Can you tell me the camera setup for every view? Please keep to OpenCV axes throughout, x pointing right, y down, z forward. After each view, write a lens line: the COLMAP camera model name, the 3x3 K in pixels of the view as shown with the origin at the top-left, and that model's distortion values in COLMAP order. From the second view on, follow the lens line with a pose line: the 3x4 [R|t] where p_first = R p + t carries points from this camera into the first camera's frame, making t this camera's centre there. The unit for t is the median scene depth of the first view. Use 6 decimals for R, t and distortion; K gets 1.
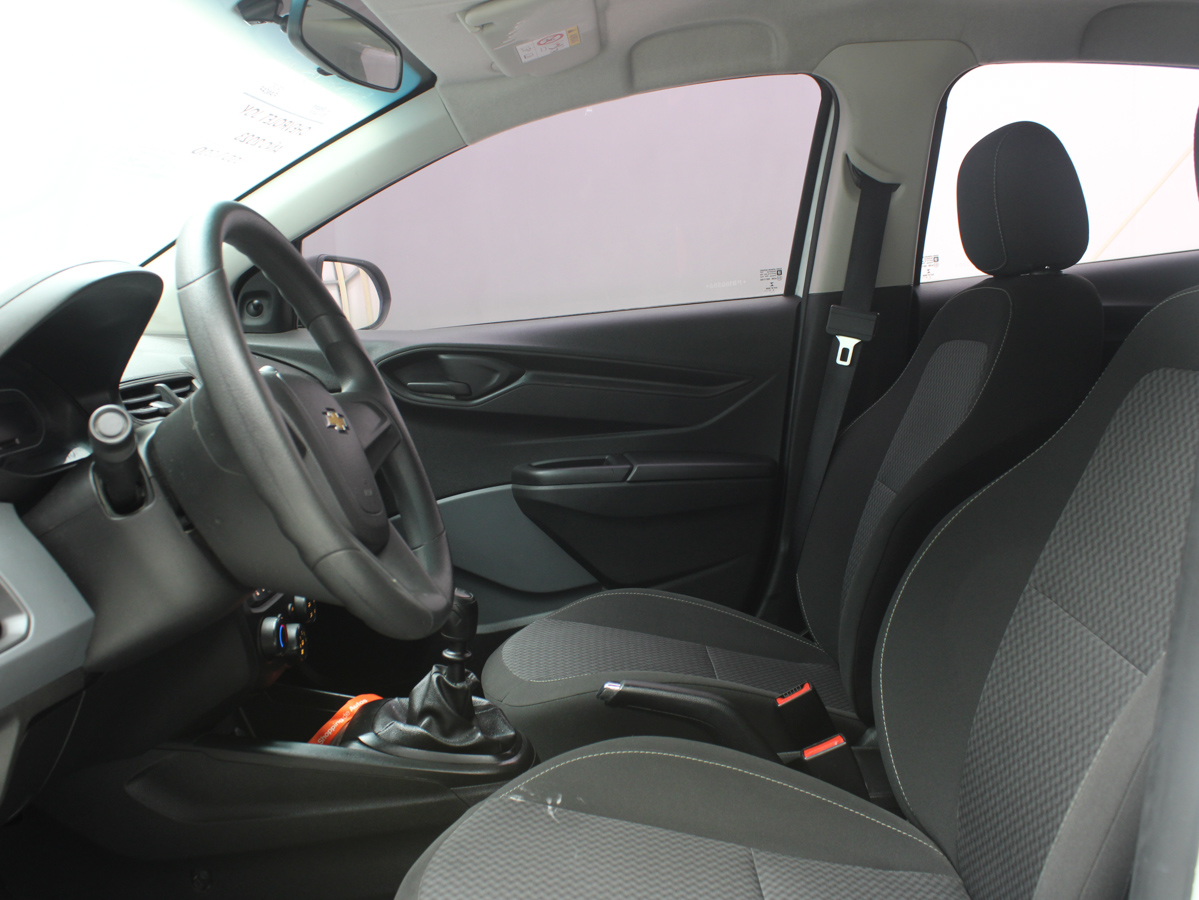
lens RADIAL K [[1176.4, 0, 599.0], [0, 1176.4, 458.6], [0, 0, 1]] dist [-0.140549, 0.000000]
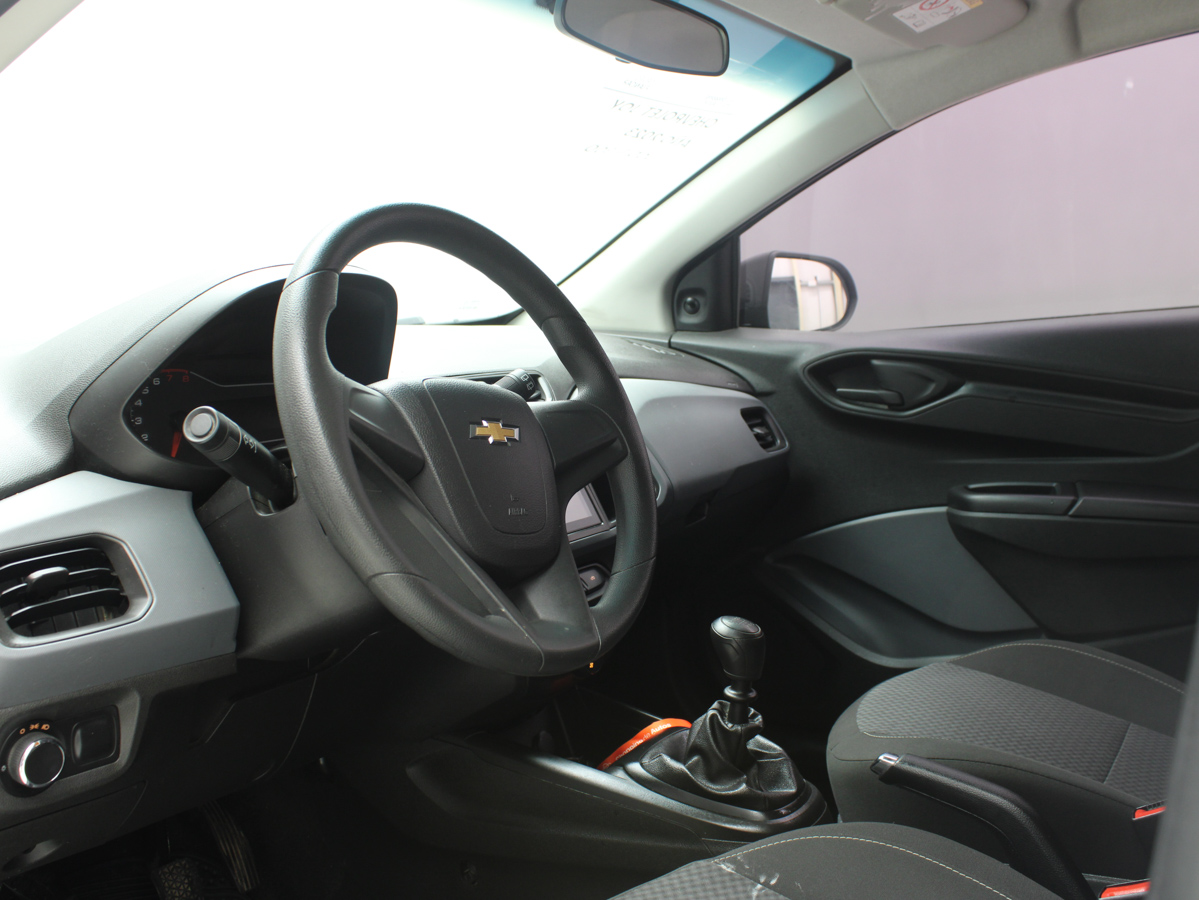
lens RADIAL K [[1176.4, 0, 598.0], [0, 1176.4, 451.9], [0, 0, 1]] dist [-0.140549, 0.000000]
pose [[0.855545, 0.065731, -0.513540, 0.156295], [-0.066808, 0.997631, 0.016393, -0.017491], [0.513401, 0.020284, 0.857909, 0.108777]]
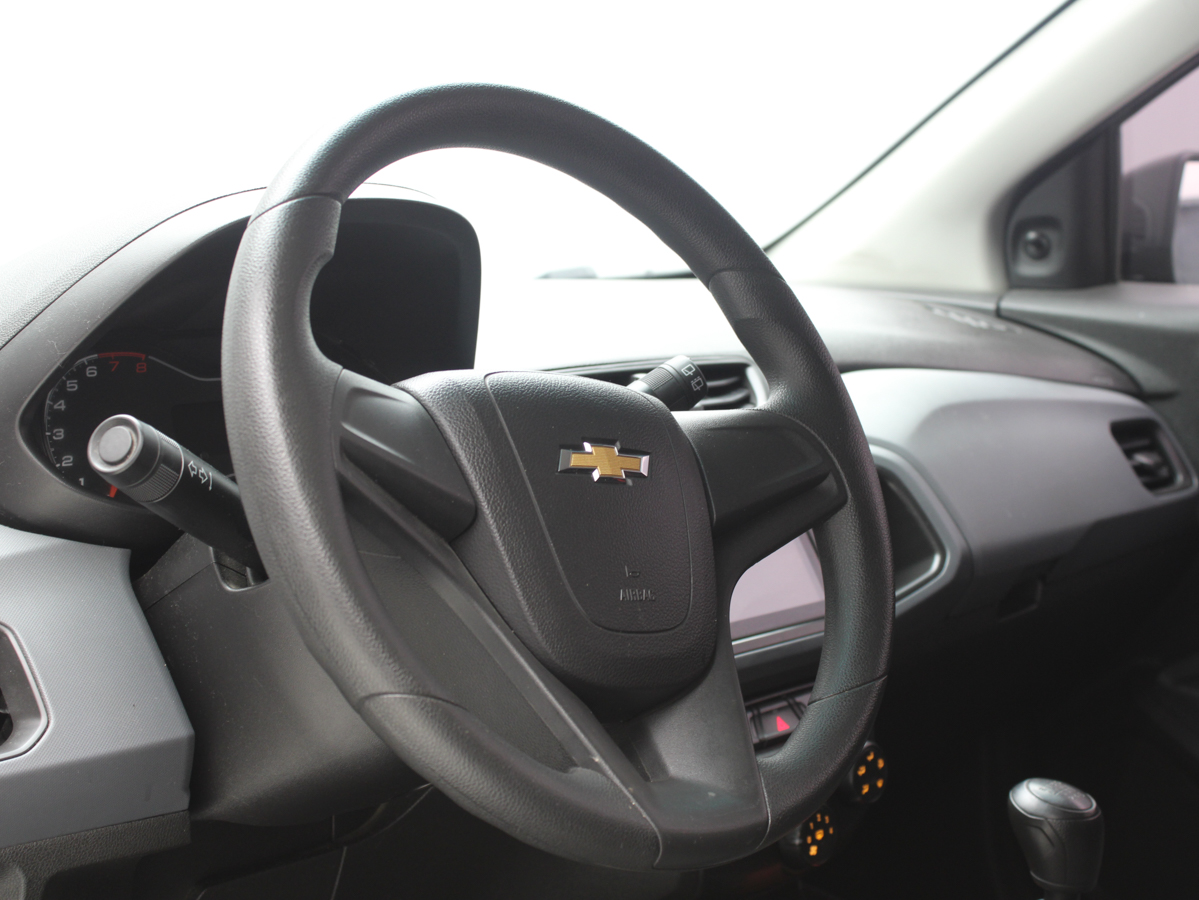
lens RADIAL K [[1906.2, 0, 600.1], [0, 1906.2, 445.1], [0, 0, 1]] dist [-0.057550, 0.000000]
pose [[0.746729, 0.066019, -0.661844, 0.181204], [-0.078690, 0.996842, 0.010653, -0.023436], [0.660458, 0.044126, 0.749566, 0.142786]]
